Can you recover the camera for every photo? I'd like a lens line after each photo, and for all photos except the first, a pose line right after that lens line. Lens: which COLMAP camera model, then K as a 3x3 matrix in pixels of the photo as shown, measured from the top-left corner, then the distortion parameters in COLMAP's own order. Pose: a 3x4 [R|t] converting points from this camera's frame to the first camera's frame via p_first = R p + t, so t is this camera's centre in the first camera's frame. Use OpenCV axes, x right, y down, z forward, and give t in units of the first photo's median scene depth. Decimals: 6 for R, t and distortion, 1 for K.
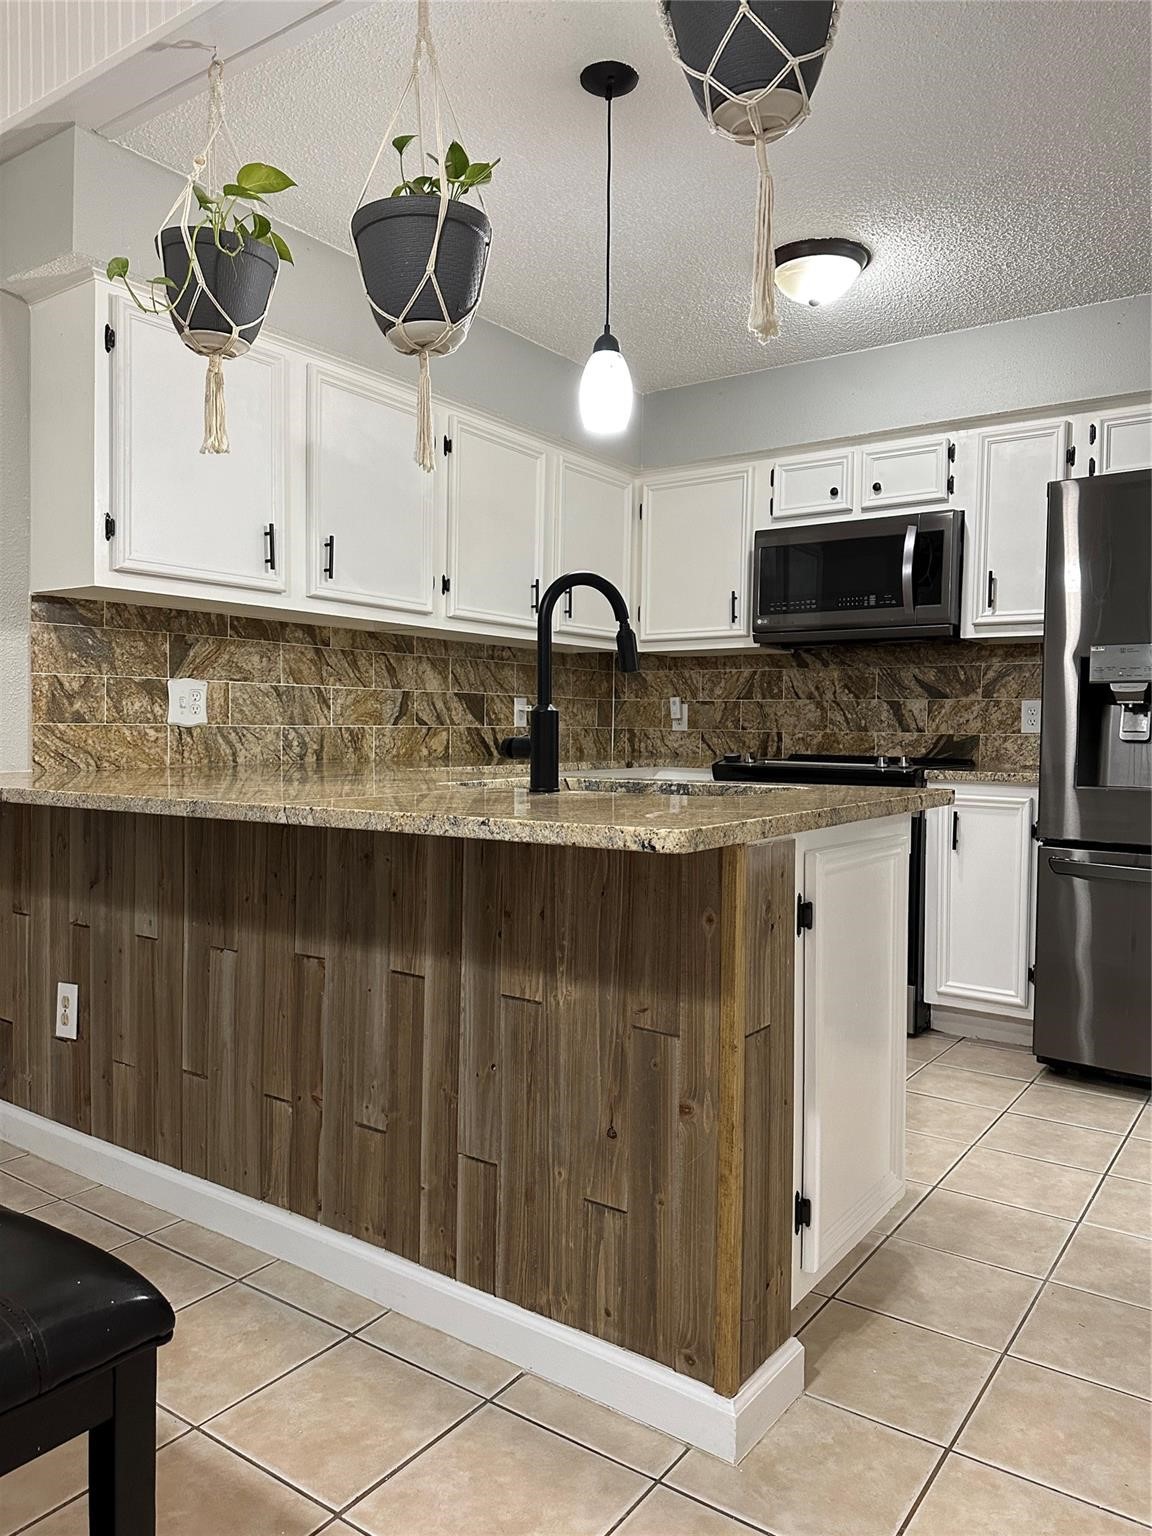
lens RADIAL K [[1072.6, 0, 573.1], [0, 1072.6, 768.8], [0, 0, 1]] dist [0.091895, -0.132261]
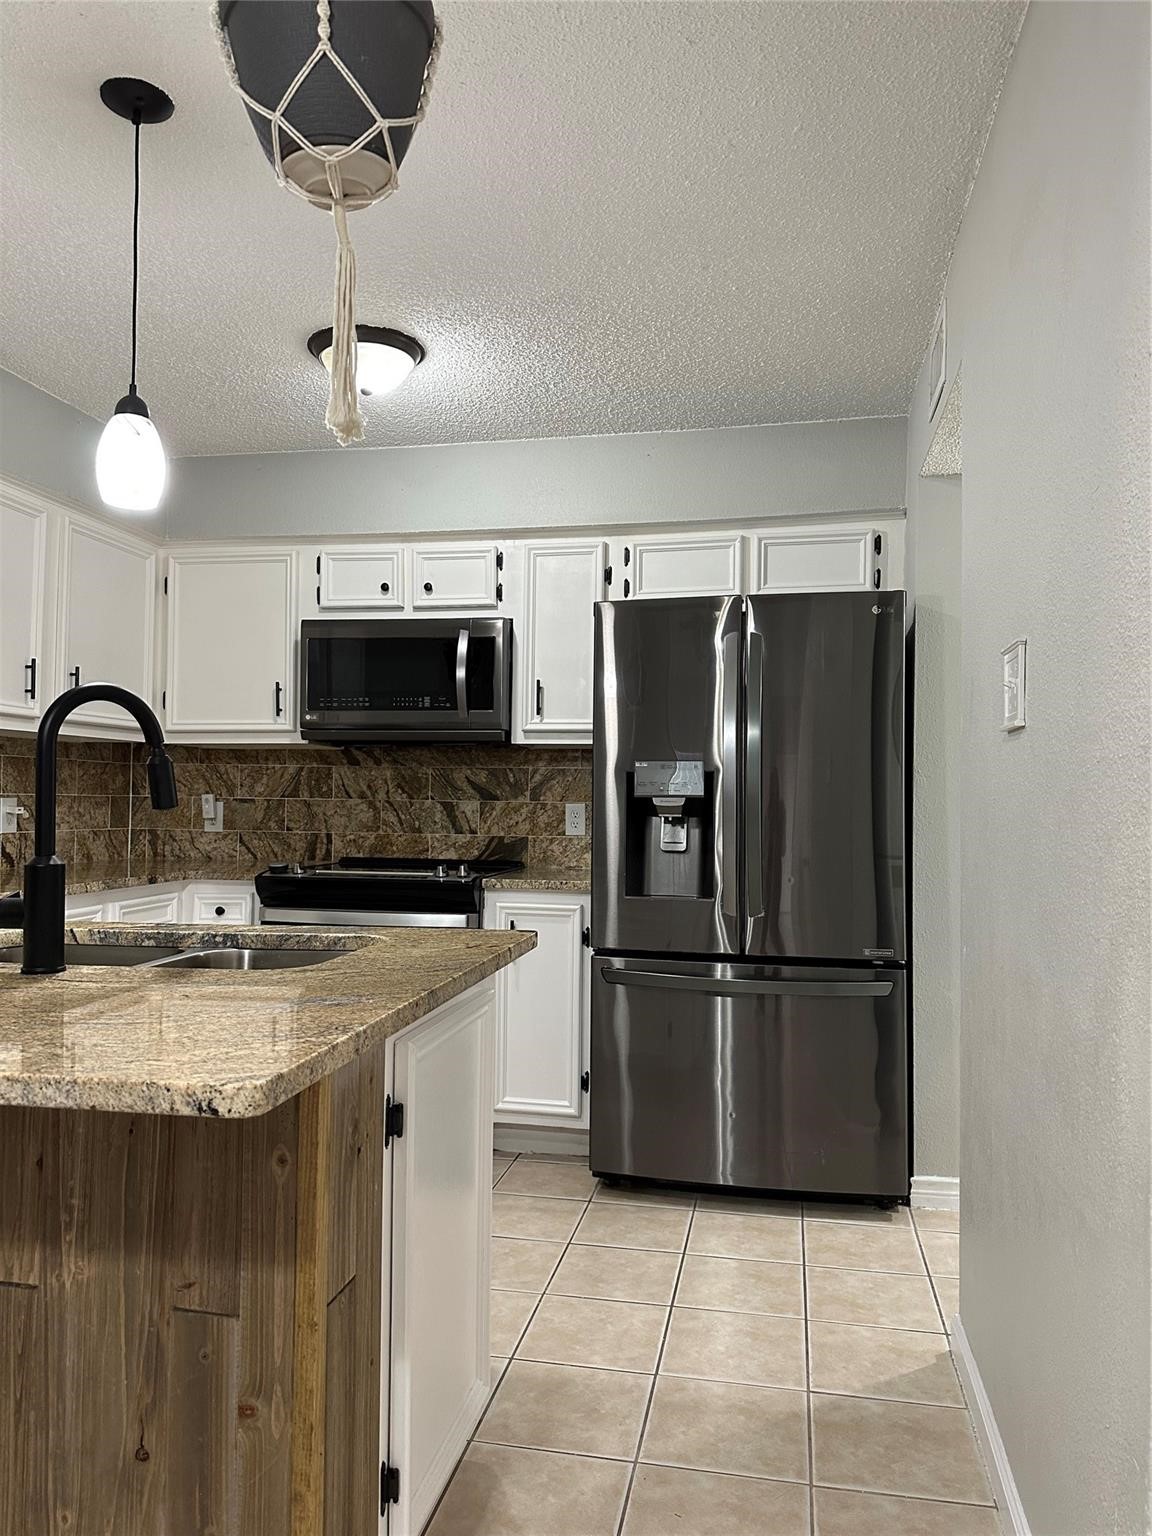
lens RADIAL K [[1072.6, 0, 578.0], [0, 1072.6, 776.6], [0, 0, 1]] dist [0.091895, -0.132261]
pose [[0.907884, 0.007343, 0.419157, -0.004125], [0.016301, 0.998472, -0.052799, -0.038257], [-0.418904, 0.054768, 0.906377, 0.077806]]
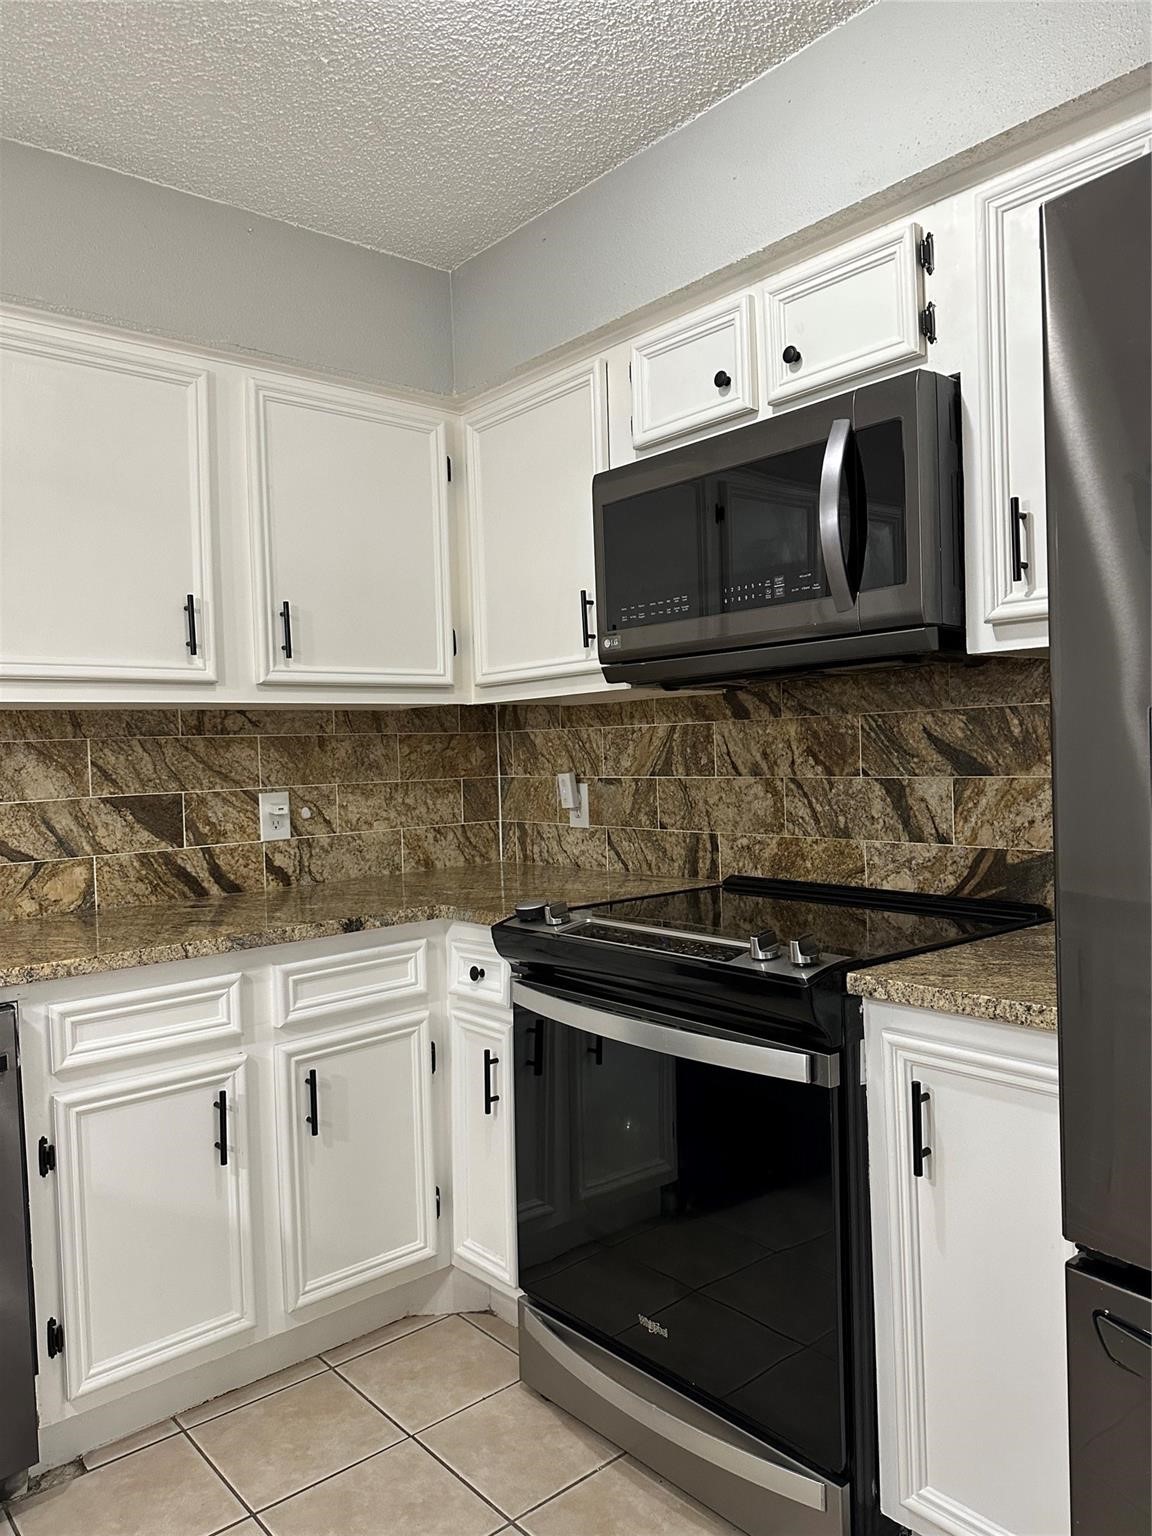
lens RADIAL K [[1072.6, 0, 569.7], [0, 1072.6, 761.5], [0, 0, 1]] dist [0.091895, -0.132261]
pose [[0.969171, -0.043220, -0.242567, 0.321024], [0.036722, 0.998837, -0.031251, -0.071627], [0.243636, 0.021381, 0.969631, 0.551572]]
